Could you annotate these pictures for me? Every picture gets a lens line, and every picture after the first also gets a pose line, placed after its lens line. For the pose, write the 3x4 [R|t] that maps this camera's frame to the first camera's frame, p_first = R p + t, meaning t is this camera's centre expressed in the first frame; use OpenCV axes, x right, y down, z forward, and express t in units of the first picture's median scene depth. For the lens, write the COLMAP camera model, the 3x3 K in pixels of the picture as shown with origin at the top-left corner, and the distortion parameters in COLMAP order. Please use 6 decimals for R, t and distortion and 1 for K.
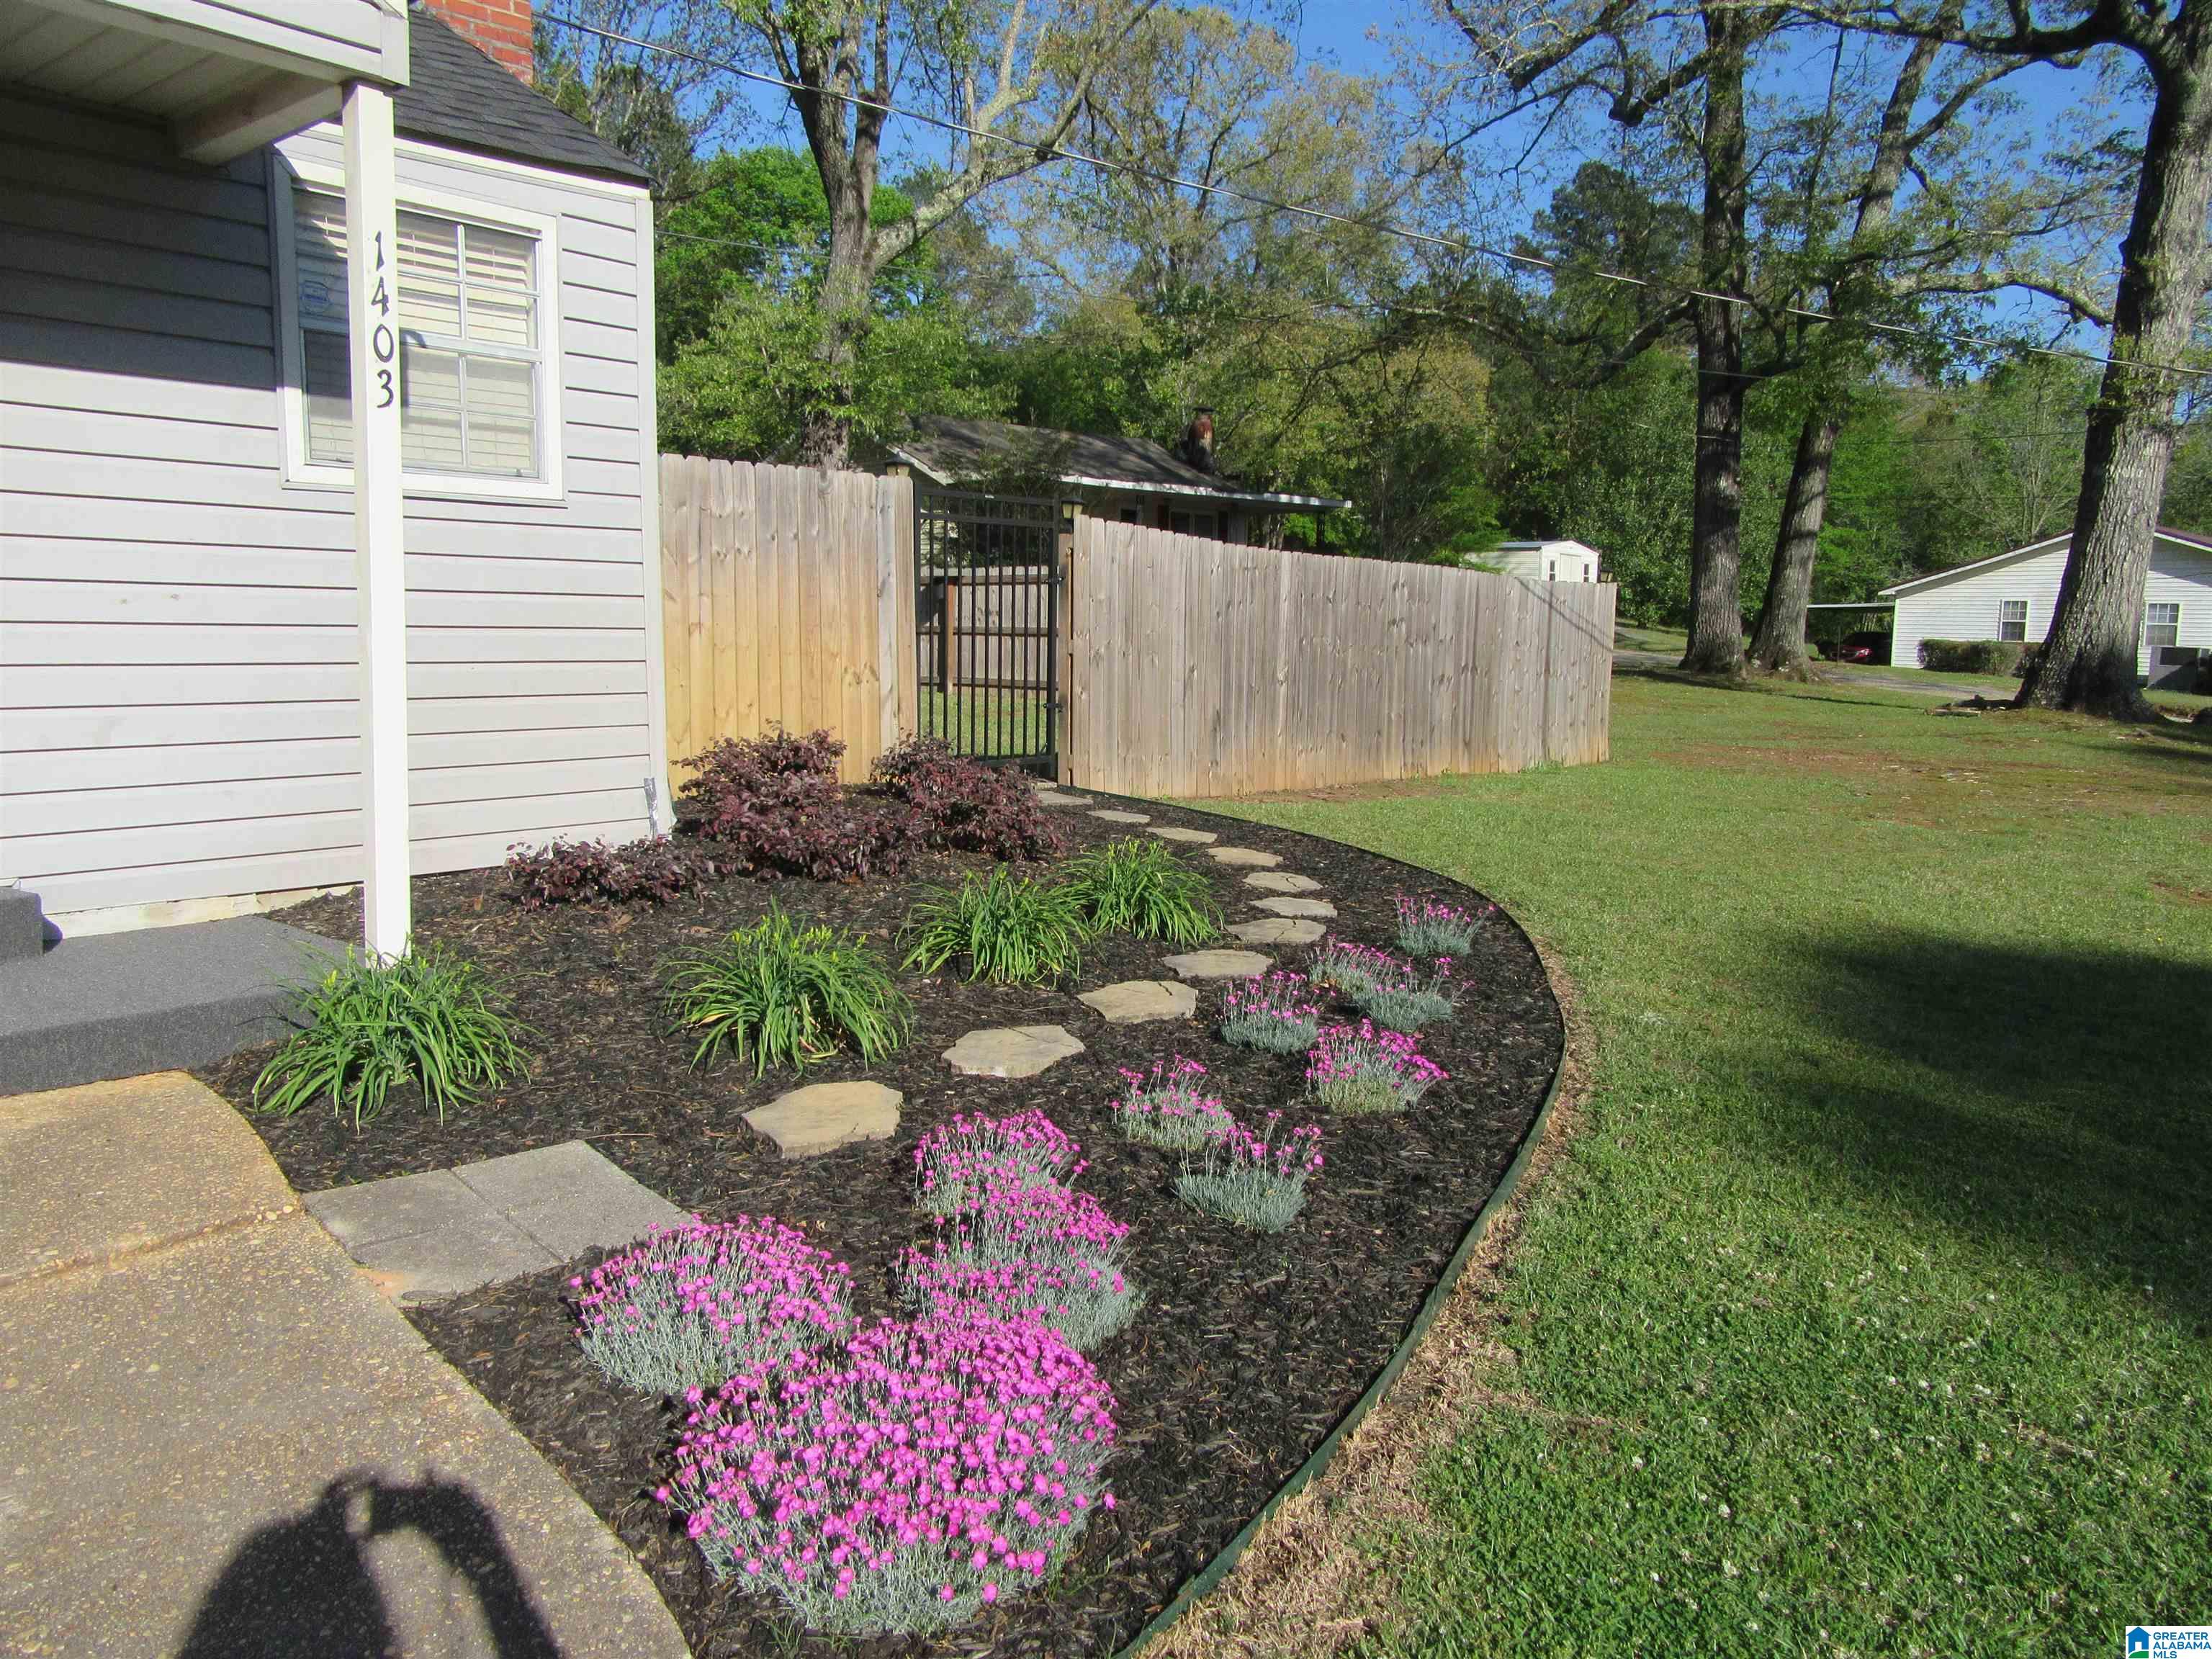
lens RADIAL K [[1637.6, 0, 1108.8], [0, 1637.6, 820.7], [0, 0, 1]] dist [0.004806, 0.005135]
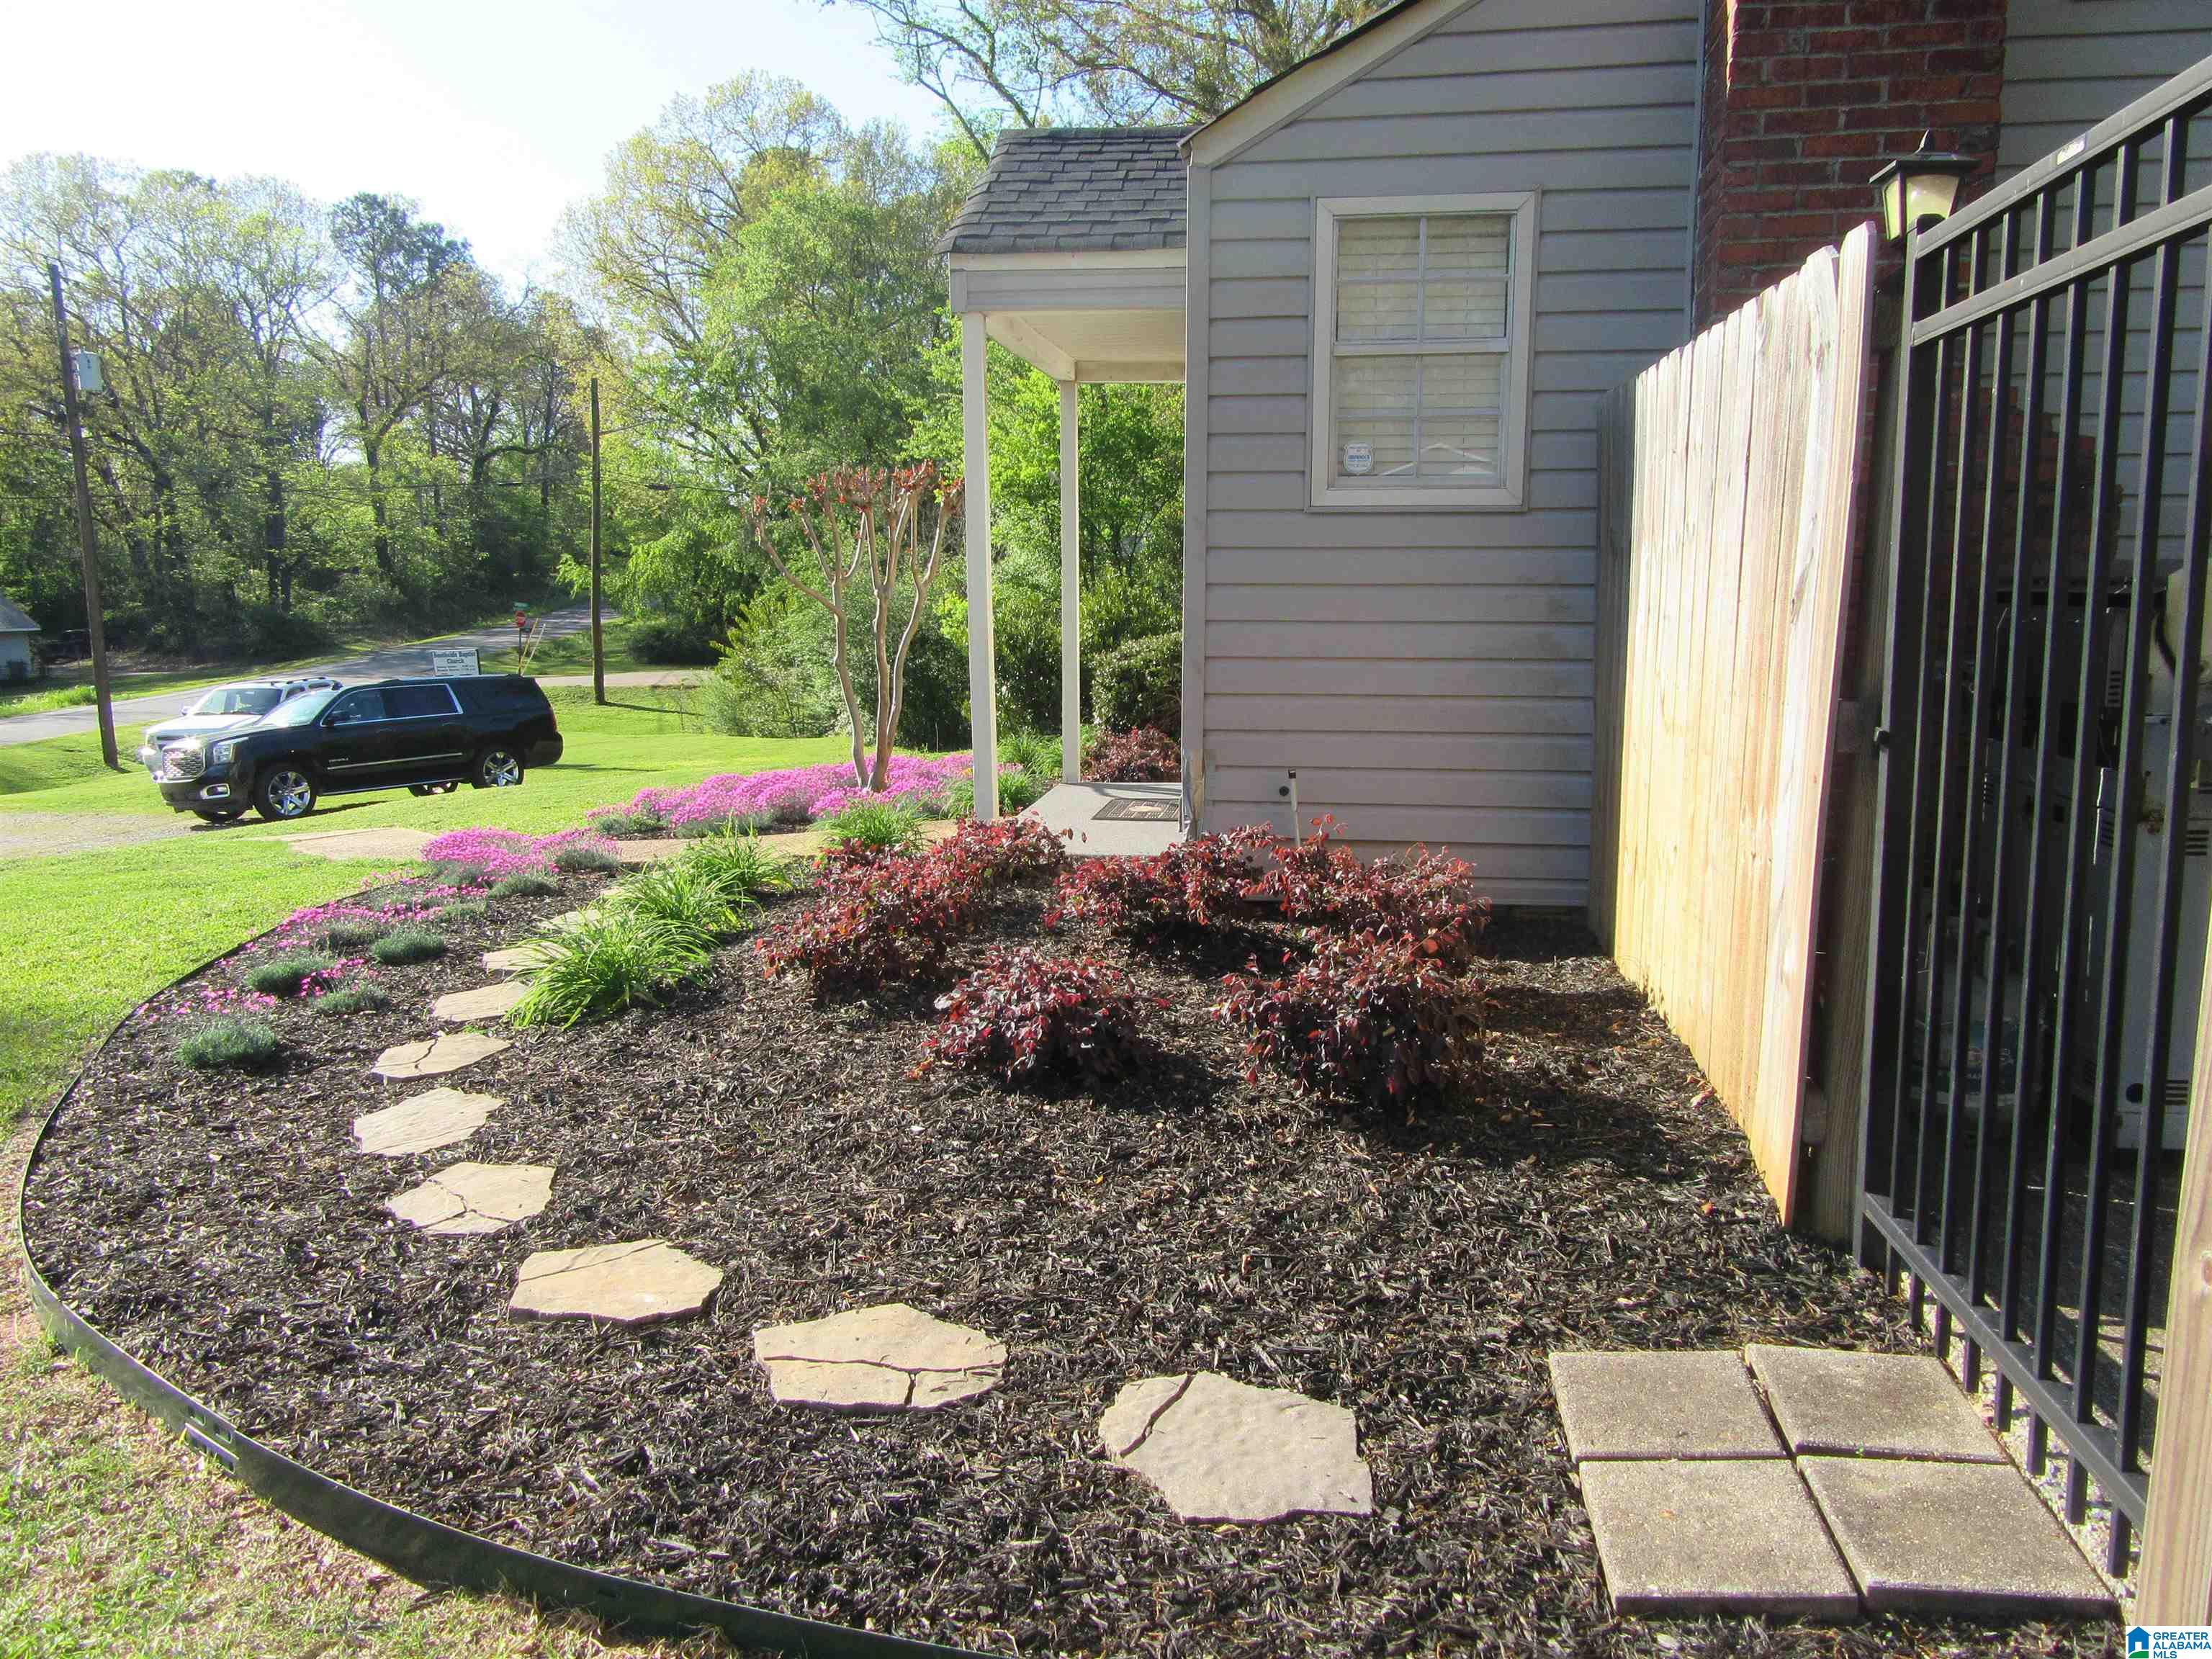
lens RADIAL K [[1637.6, 0, 1108.8], [0, 1637.6, 820.7], [0, 0, 1]] dist [0.004806, 0.005135]
pose [[-0.851824, 0.062033, -0.520142, 0.045311], [-0.071165, 0.970052, 0.232237, -0.047170], [0.518971, 0.234841, -0.821899, 0.347162]]
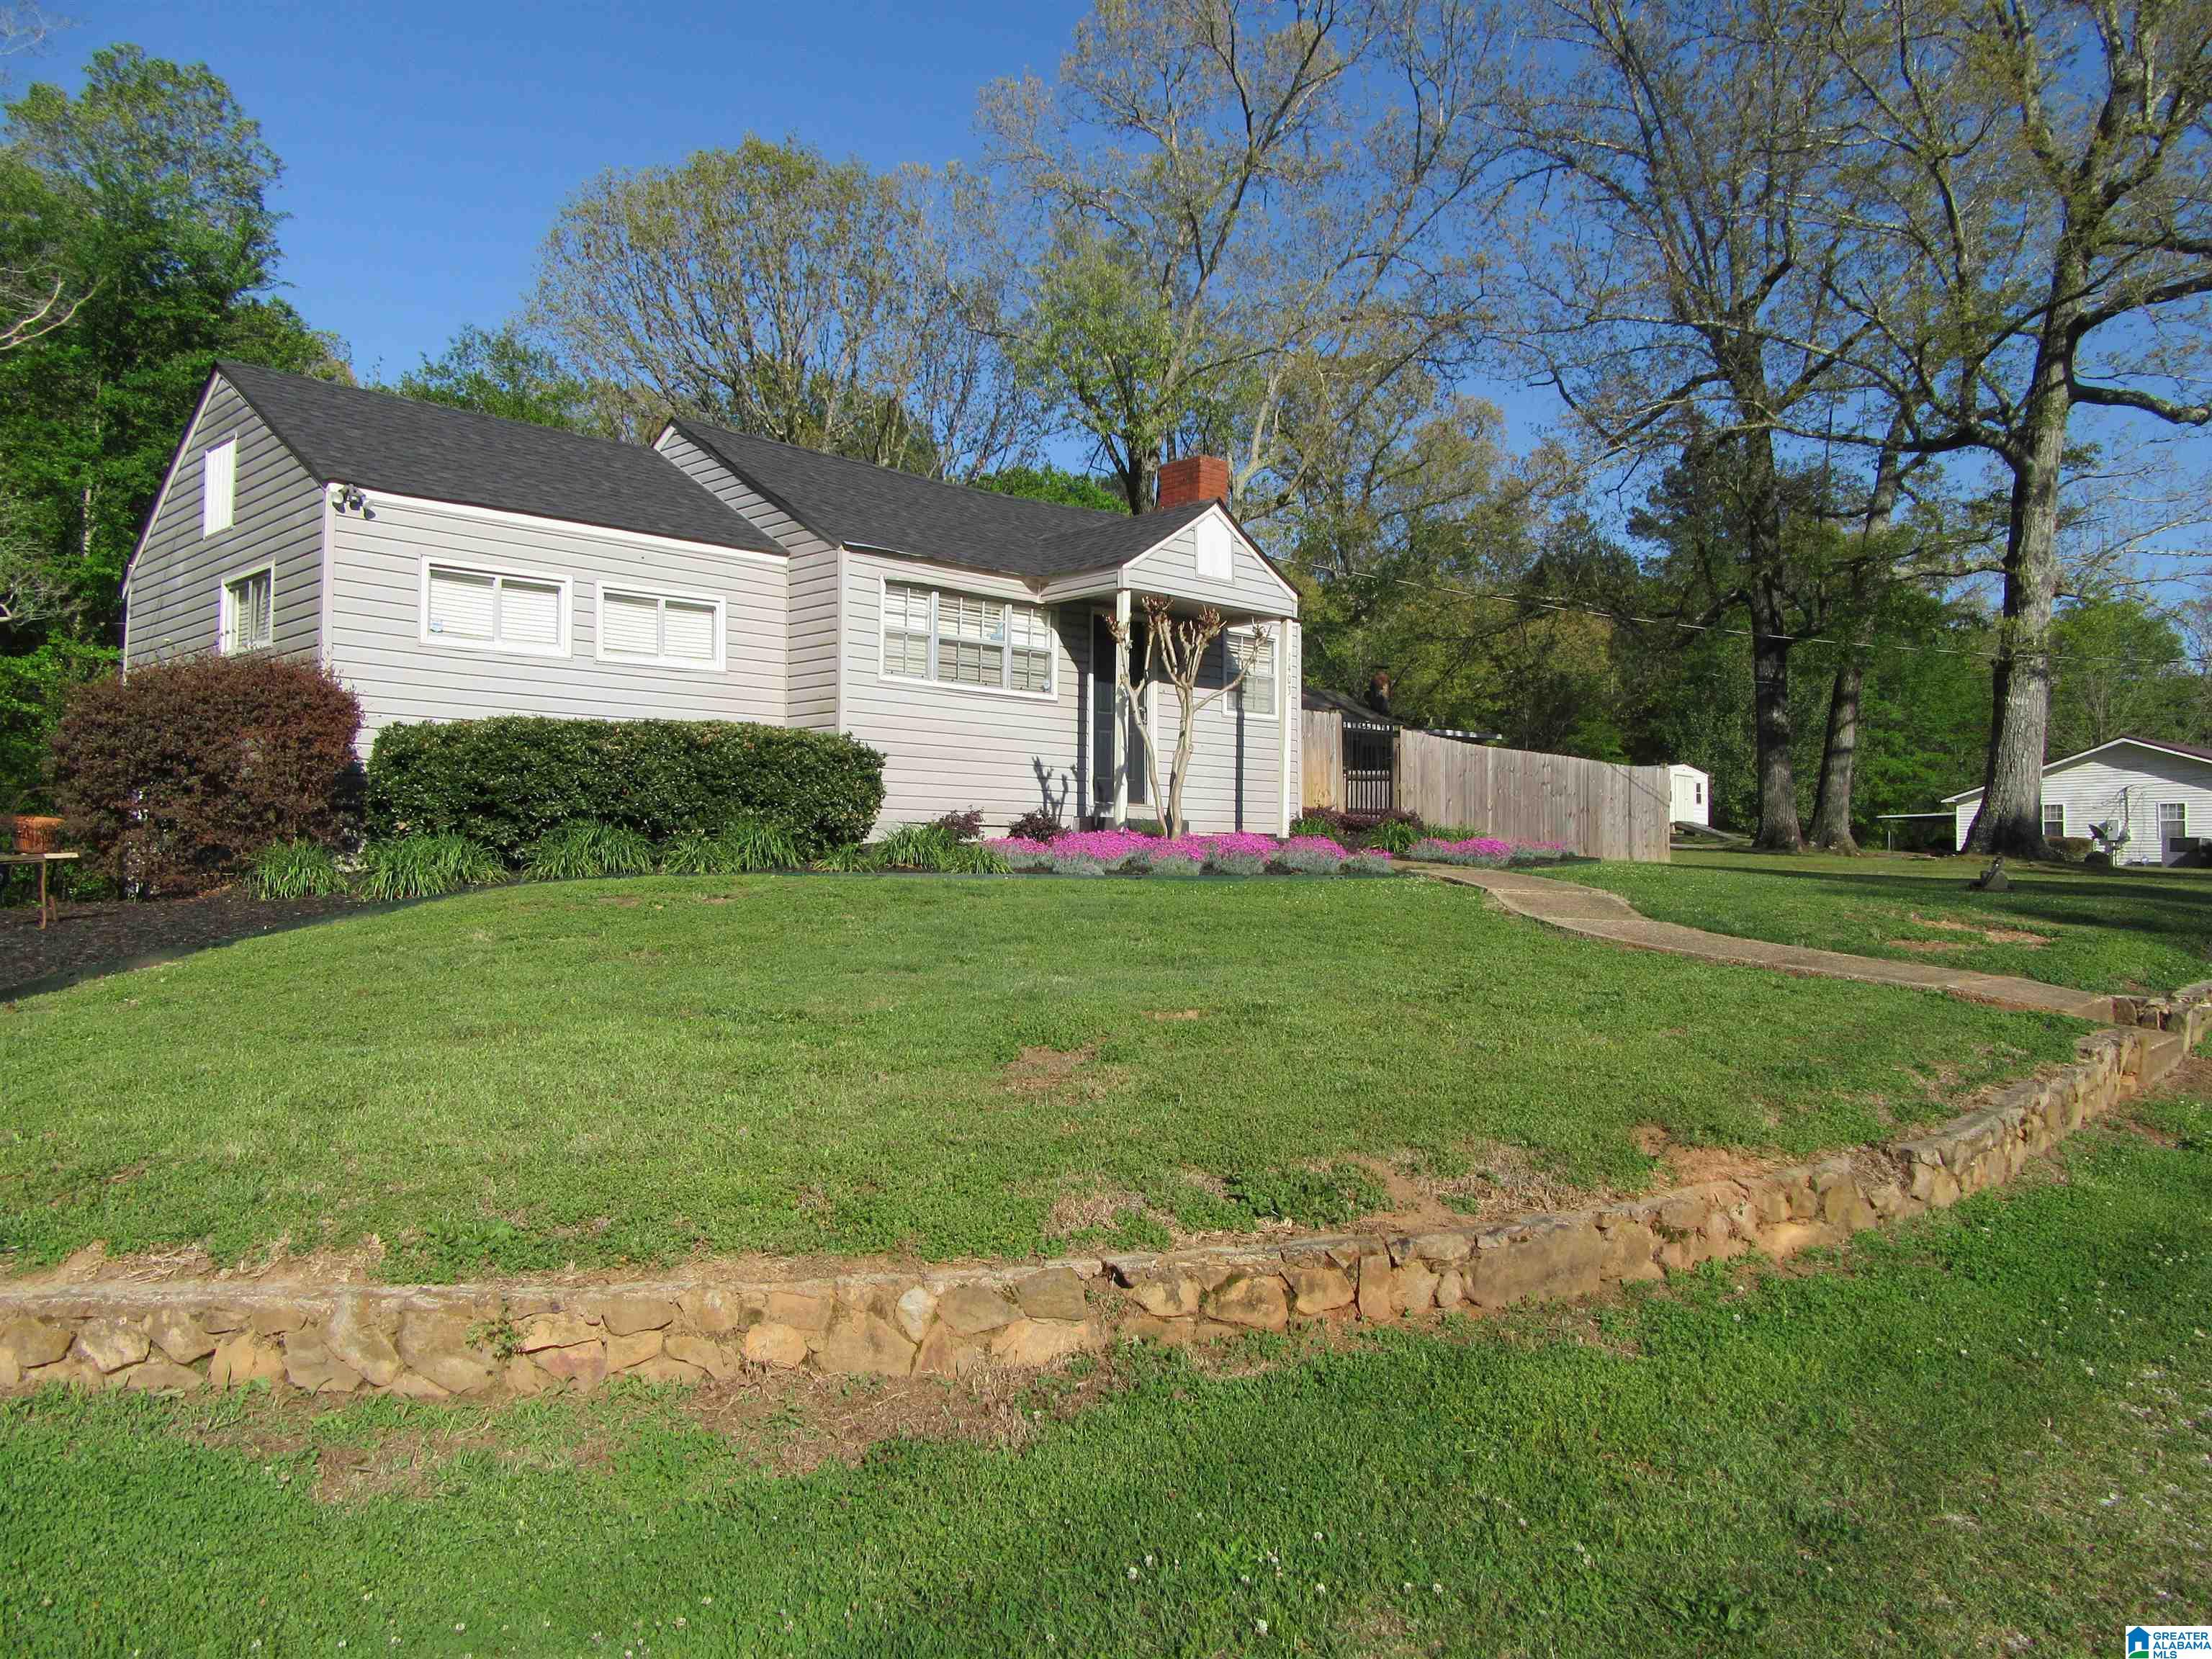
lens RADIAL K [[1643.0, 0, 1091.5], [0, 1643.0, 832.1], [0, 0, 1]] dist [-0.041106, 0.074806]
pose [[0.995604, -0.013158, -0.092735, -0.077239], [-0.000081, 0.989962, -0.141335, 0.089733], [0.093664, 0.140721, 0.985609, -0.409467]]
